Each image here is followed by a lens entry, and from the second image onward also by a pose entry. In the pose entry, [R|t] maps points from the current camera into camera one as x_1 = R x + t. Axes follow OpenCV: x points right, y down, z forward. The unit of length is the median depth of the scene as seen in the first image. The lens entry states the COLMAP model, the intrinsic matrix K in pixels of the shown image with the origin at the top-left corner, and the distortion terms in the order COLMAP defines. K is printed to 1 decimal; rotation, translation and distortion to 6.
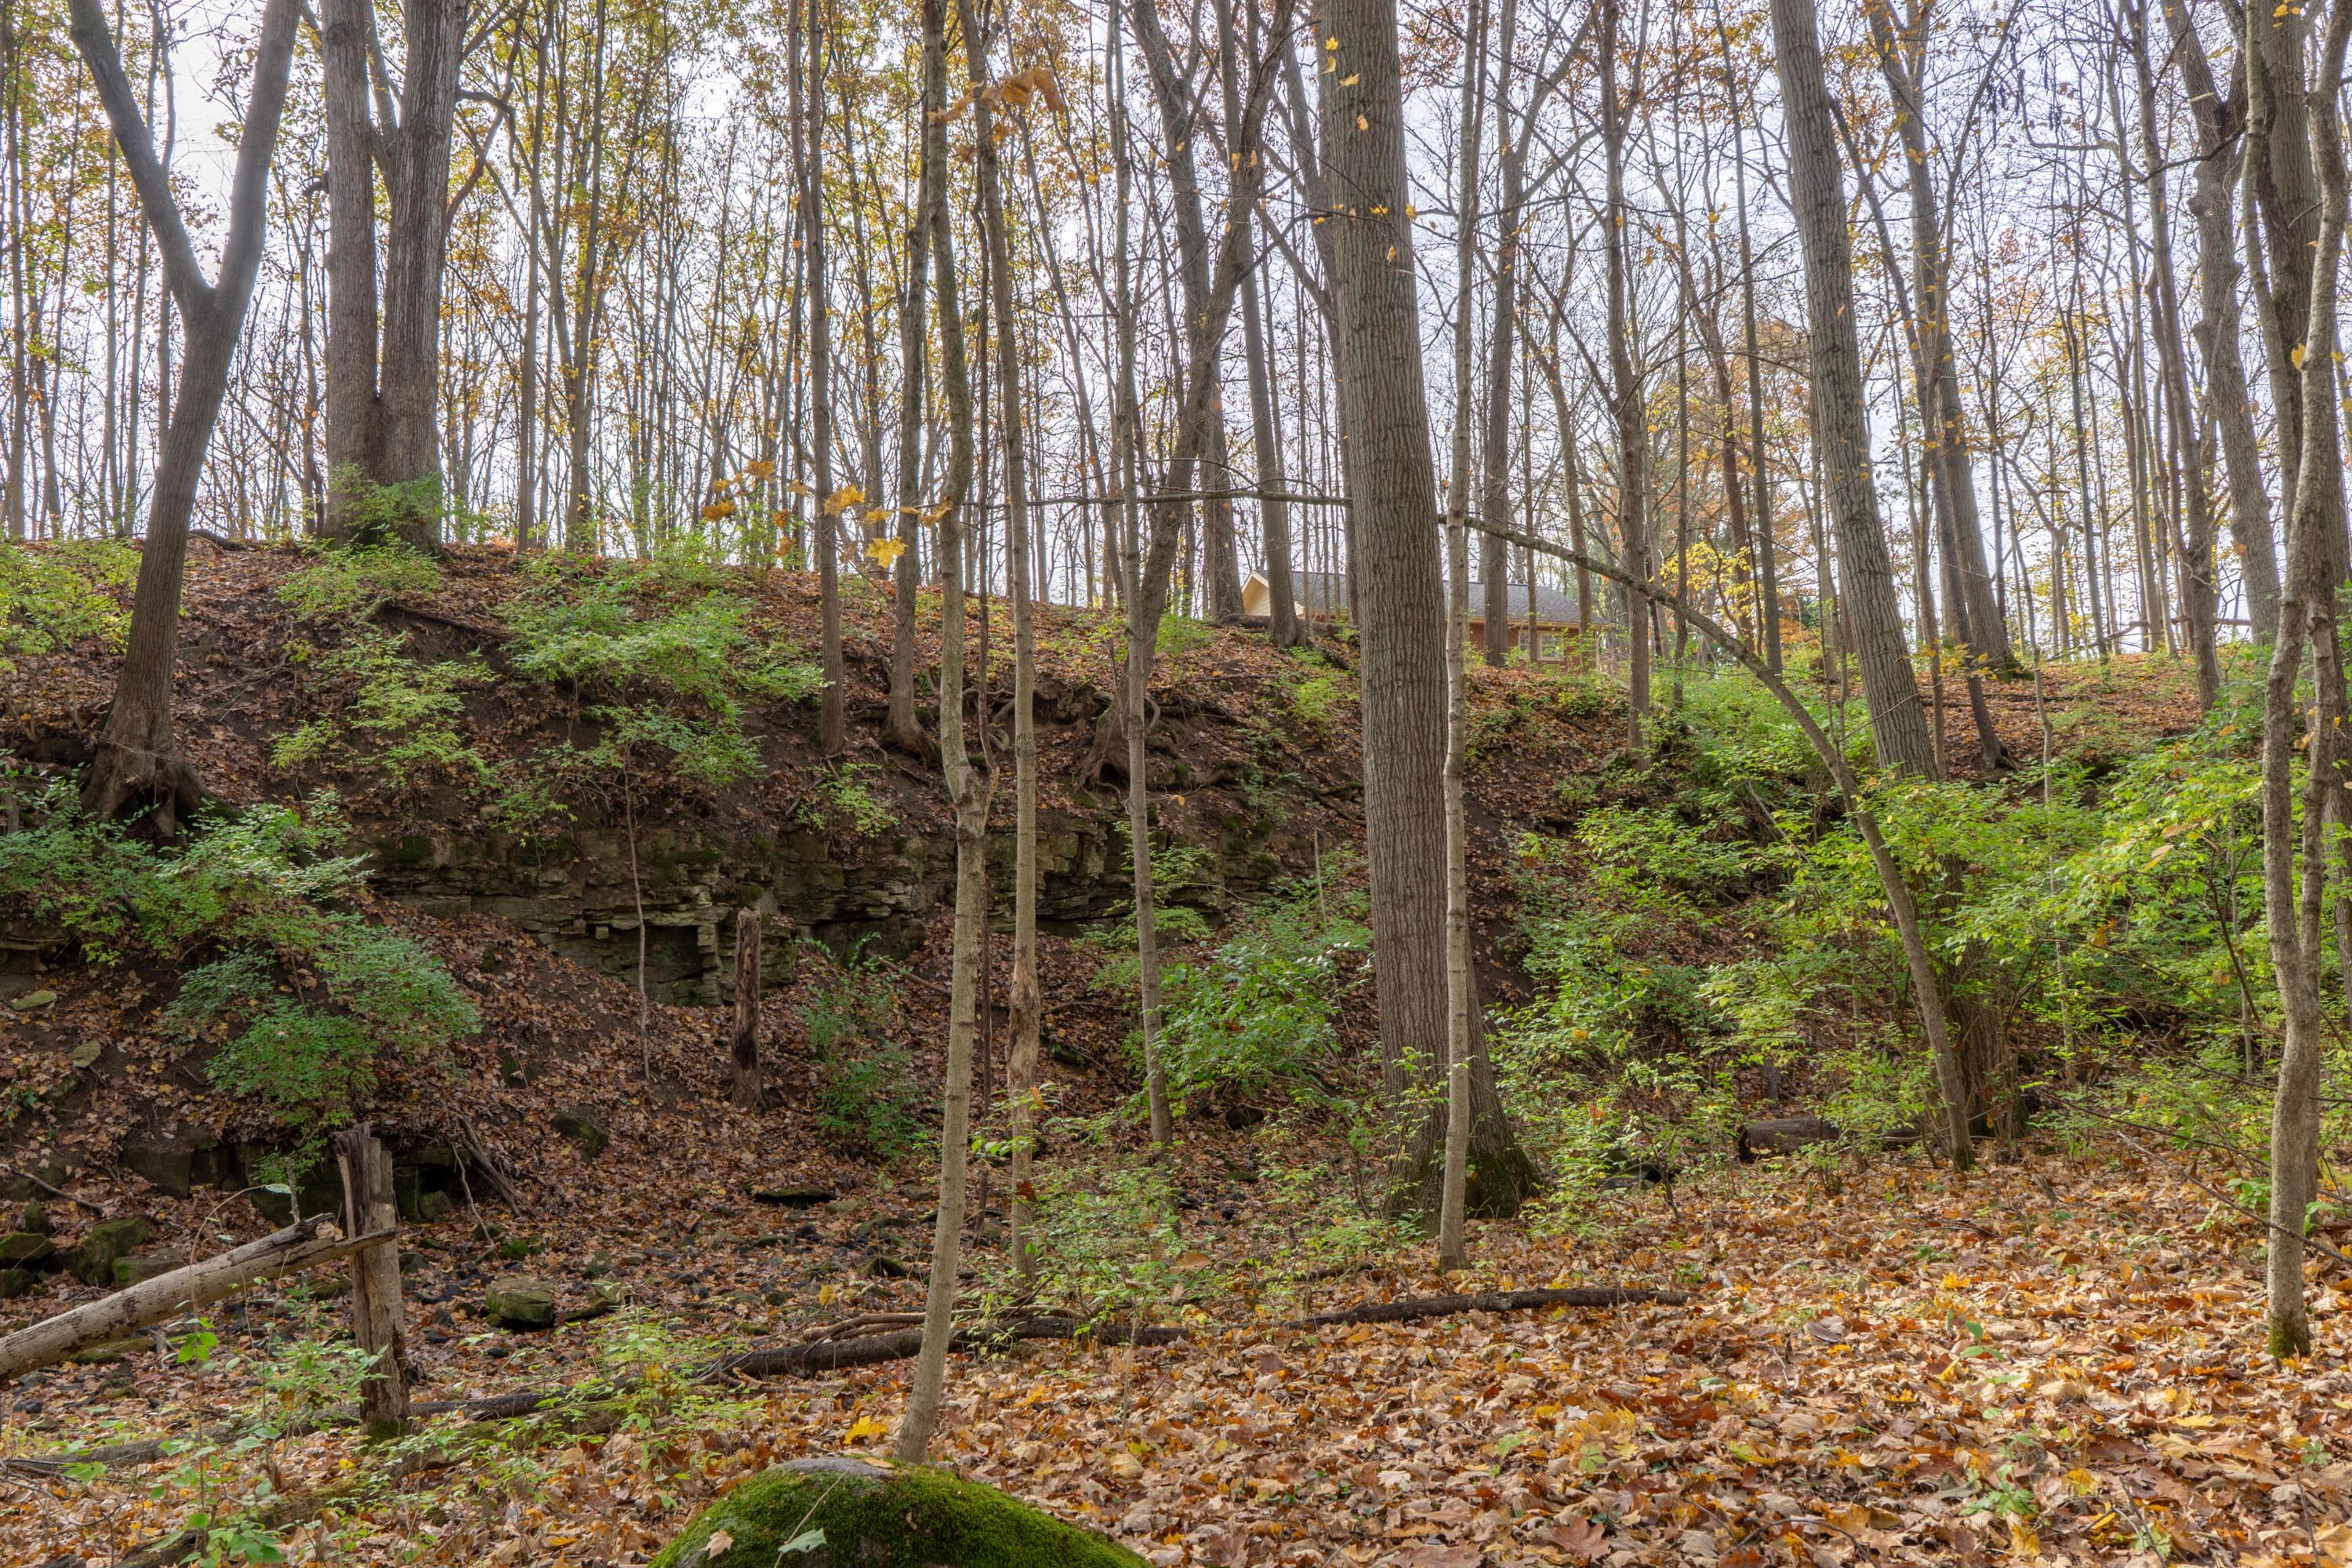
lens RADIAL K [[2030.2, 0, 1175.7], [0, 2030.2, 786.7], [0, 0, 1]] dist [0.005147, 0.000286]
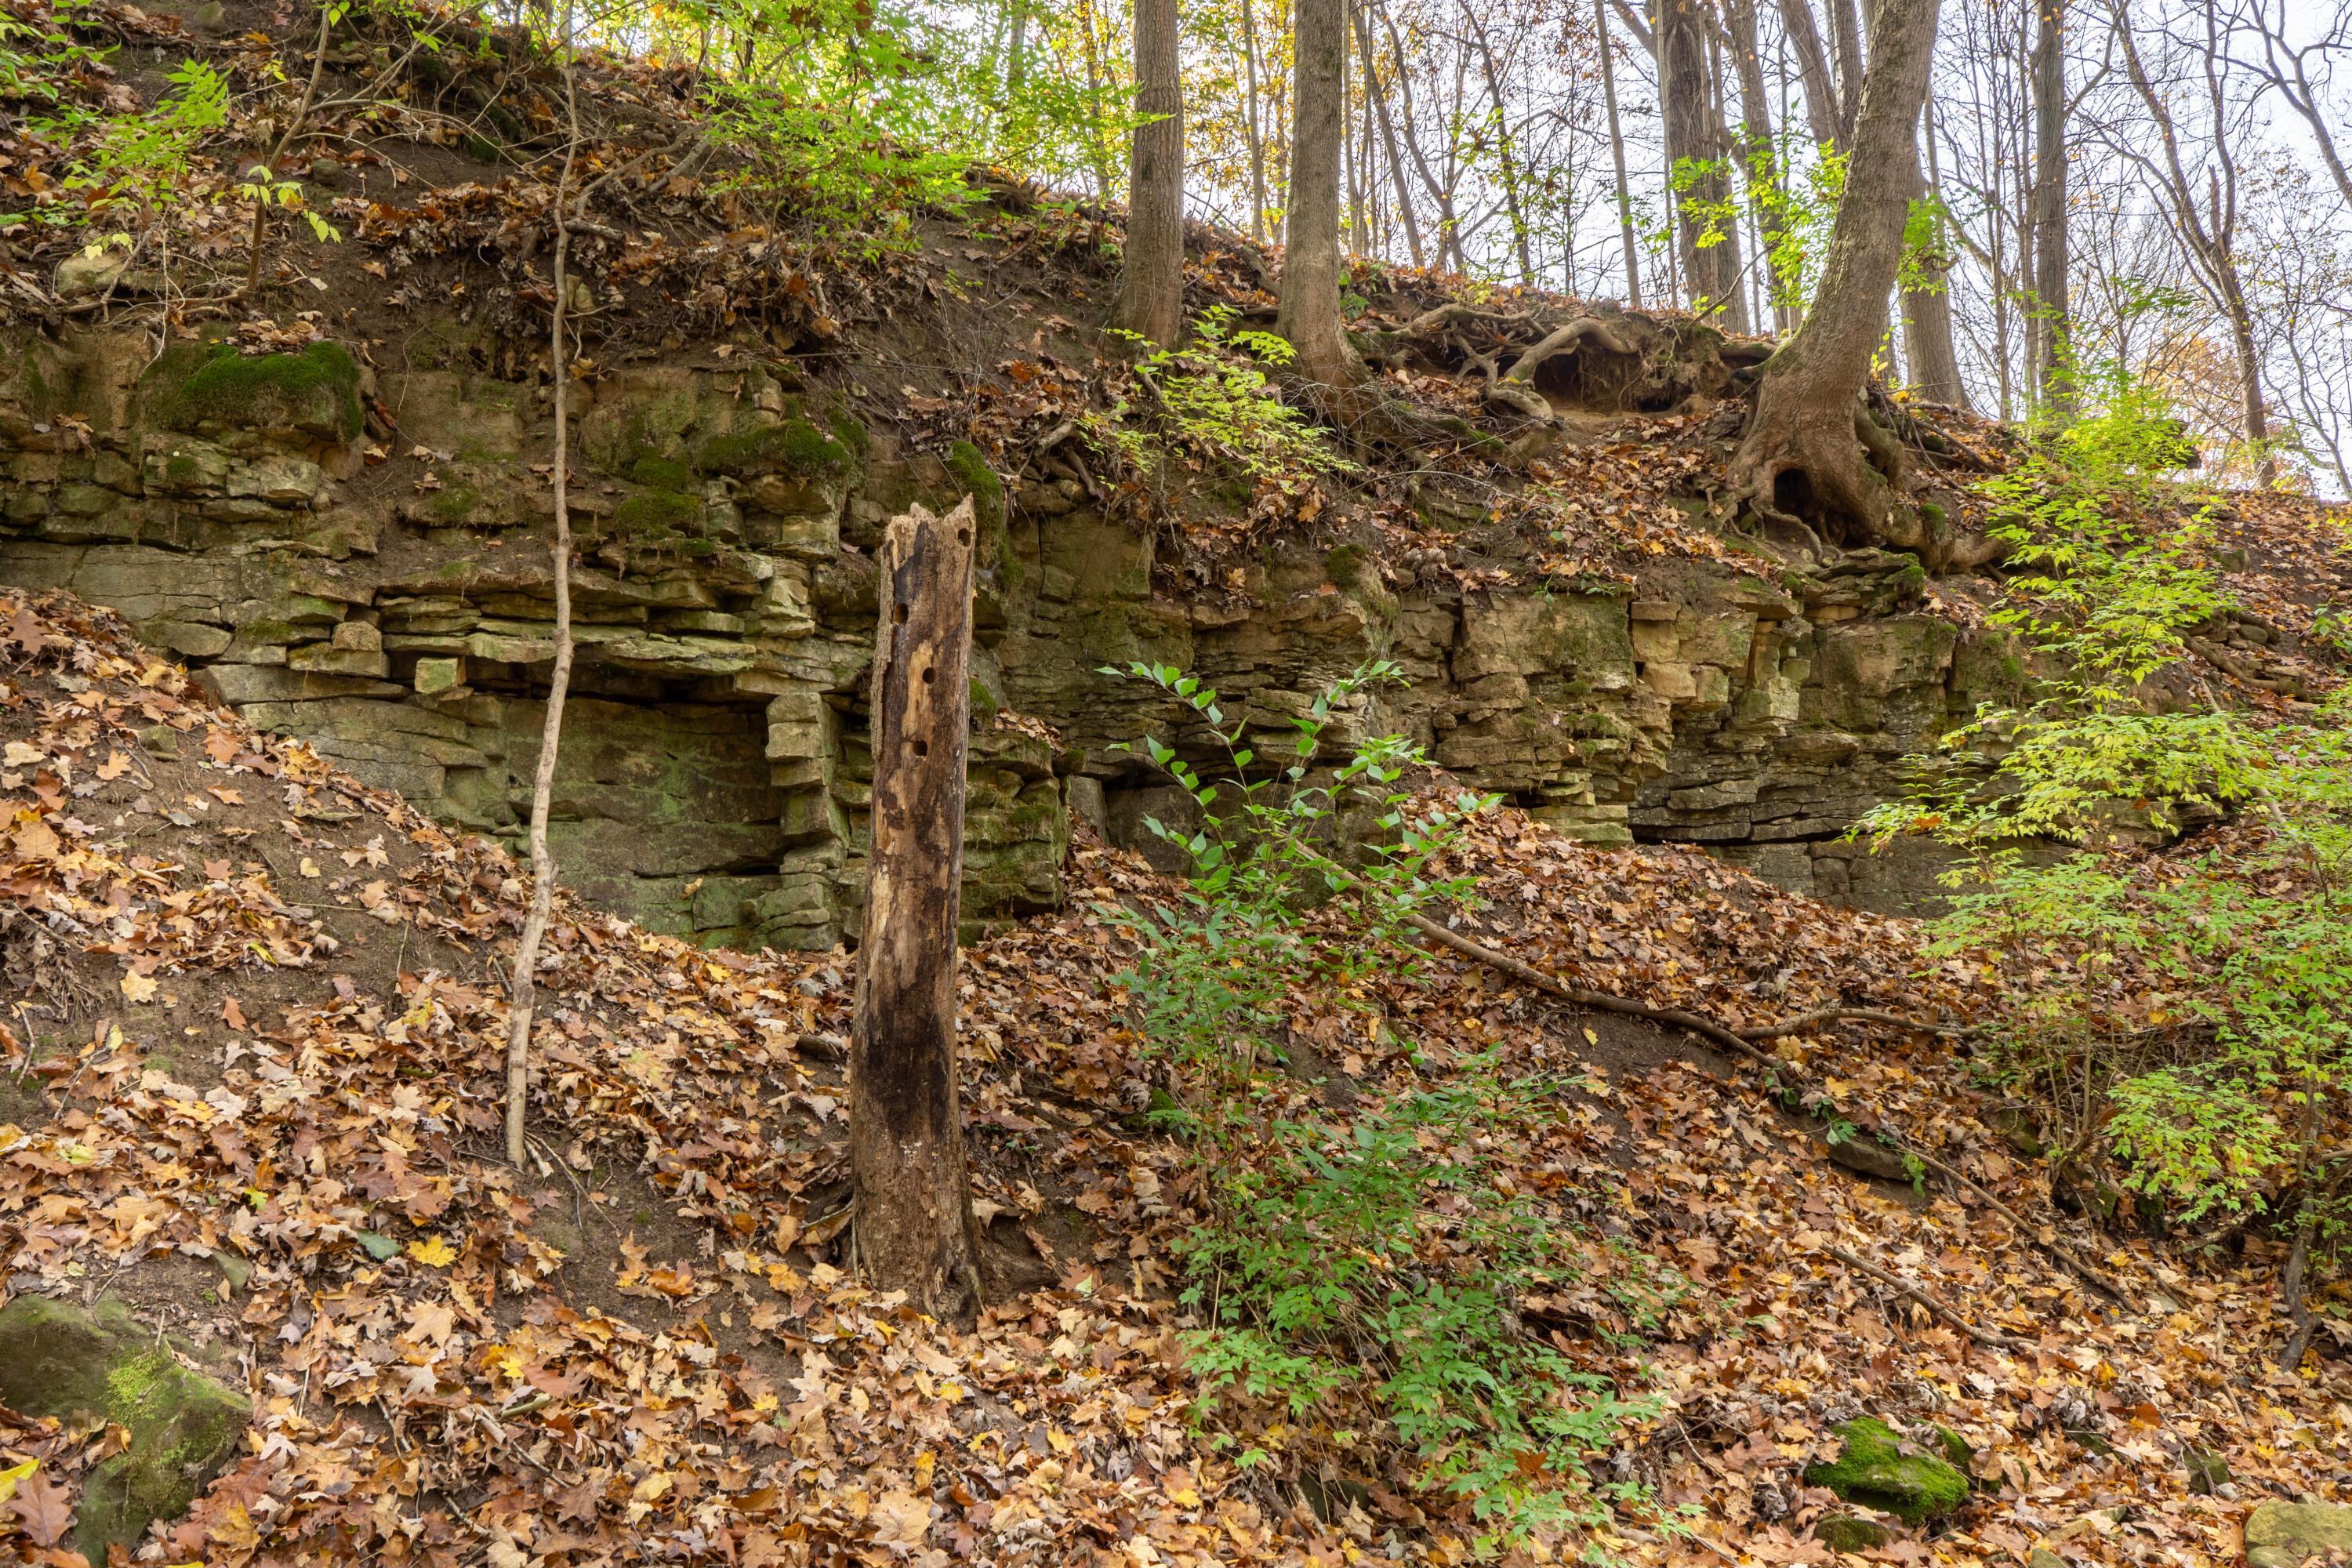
lens RADIAL K [[2030.2, 0, 1177.4], [0, 2030.2, 782.4], [0, 0, 1]] dist [0.005147, 0.000286]
pose [[0.995928, -0.000607, -0.090155, -0.150024], [-0.008050, 0.995385, -0.095624, 0.115316], [0.089797, 0.095961, 0.991326, 0.723820]]
